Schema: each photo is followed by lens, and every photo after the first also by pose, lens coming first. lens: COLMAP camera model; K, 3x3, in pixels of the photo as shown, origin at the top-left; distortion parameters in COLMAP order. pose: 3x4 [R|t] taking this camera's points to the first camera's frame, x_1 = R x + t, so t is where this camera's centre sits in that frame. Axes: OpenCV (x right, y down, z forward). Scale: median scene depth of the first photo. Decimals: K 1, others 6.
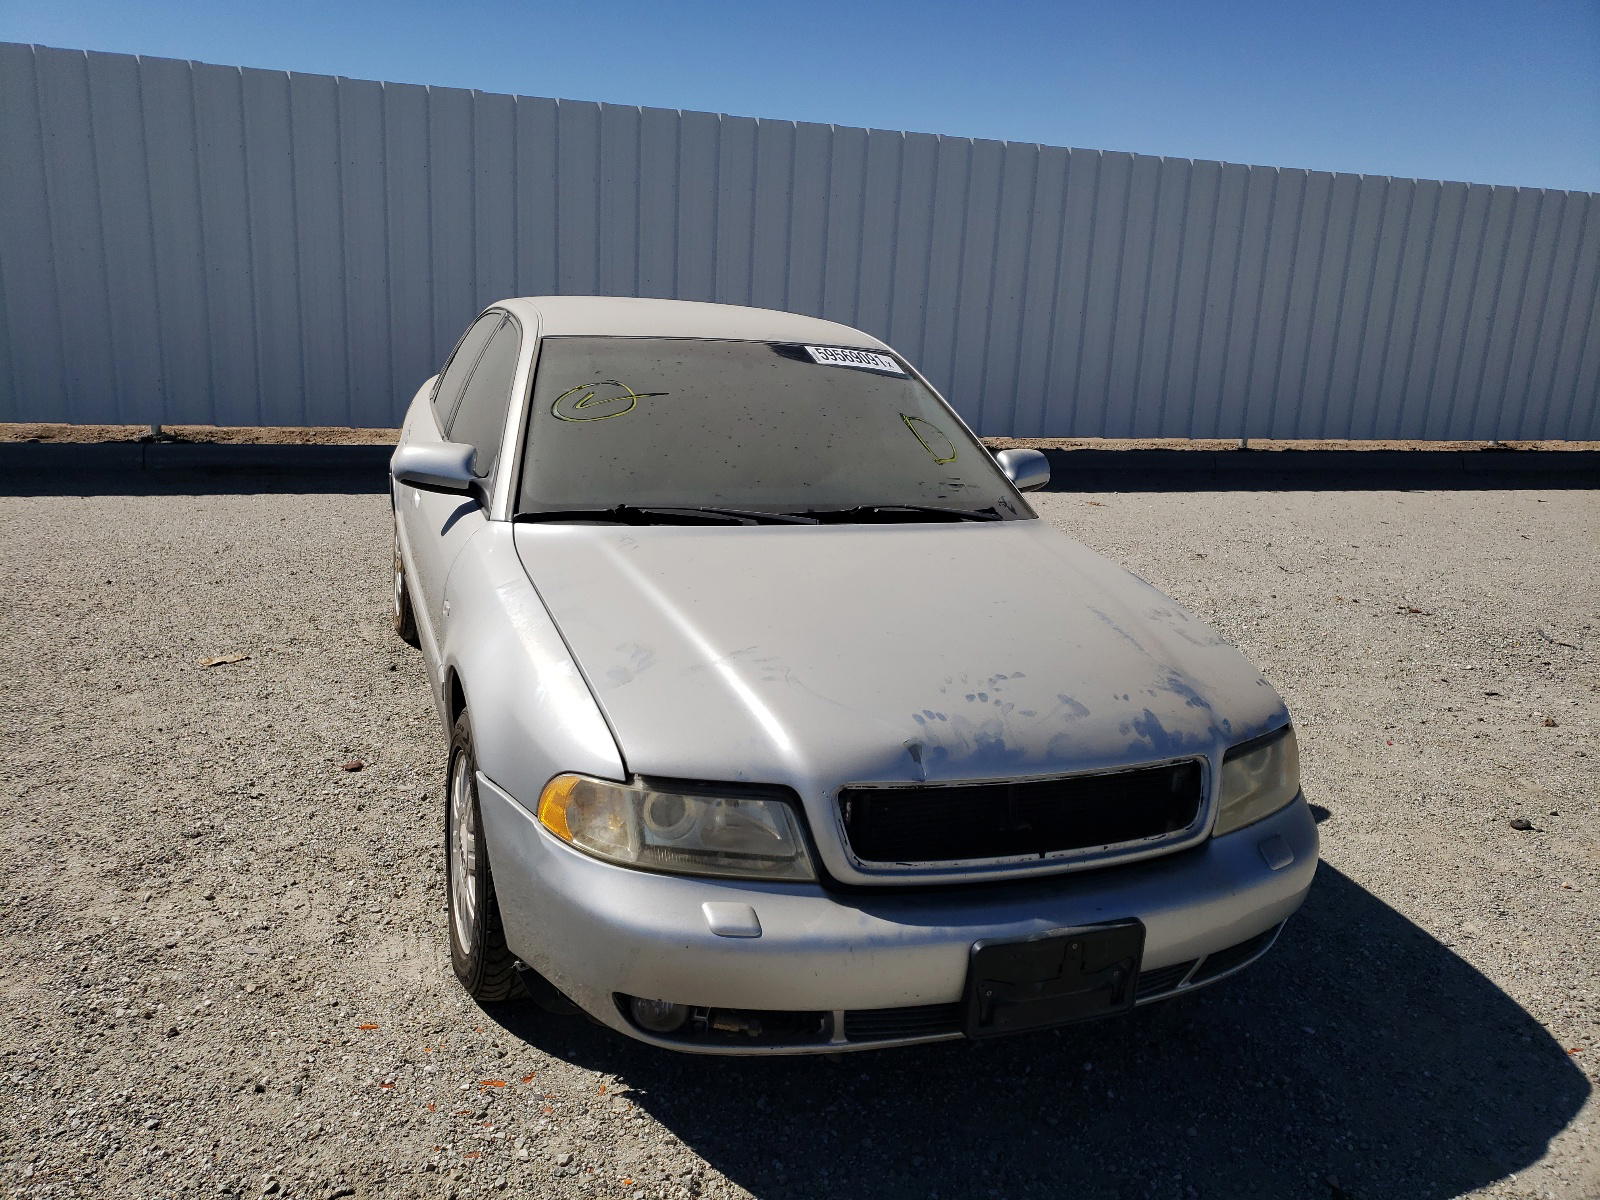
lens RADIAL K [[1230.3, 0, 800.0], [0, 1230.3, 600.0], [0, 0, 1]] dist [0.076132, 0.002551]
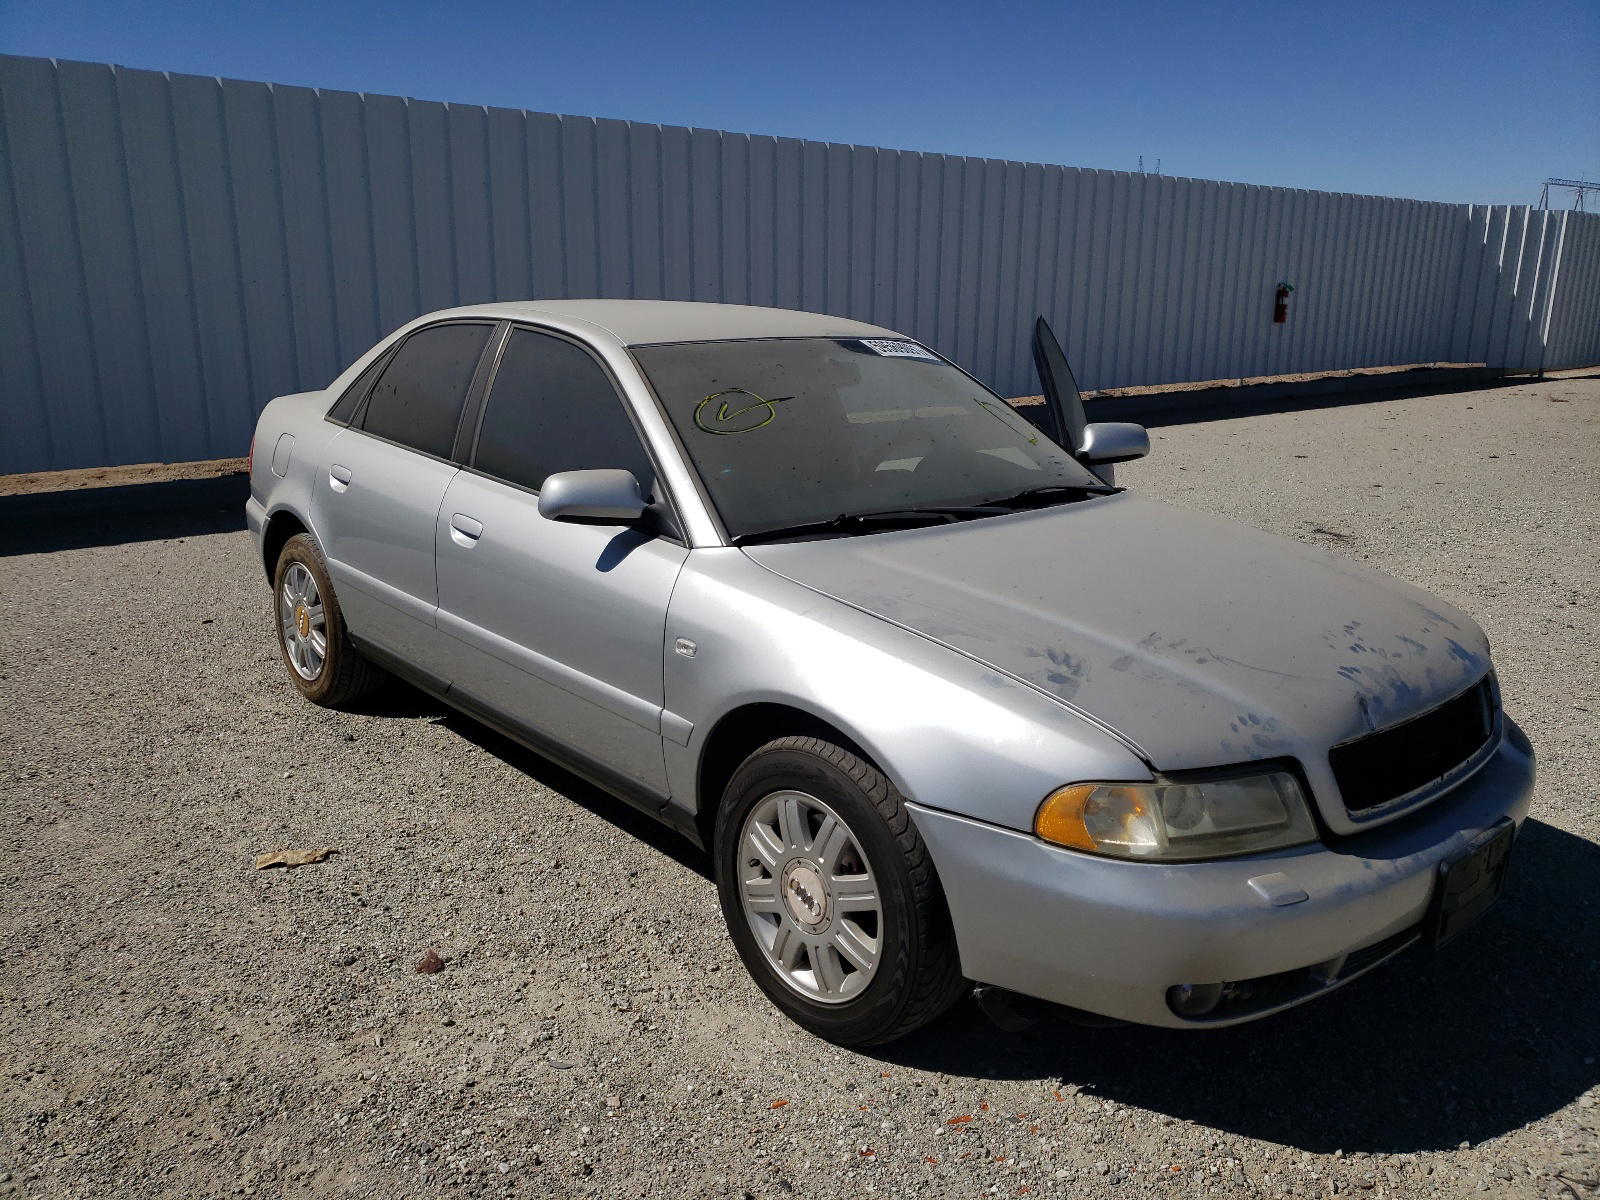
lens RADIAL K [[1219.3, 0, 799.6], [0, 1219.3, 561.7], [0, 0, 1]] dist [0.043454, 0.000325]
pose [[0.919459, -0.125788, 0.372521, -0.549962], [0.130231, 0.991394, 0.013322, -0.059873], [-0.370991, 0.036265, 0.927928, 0.120228]]
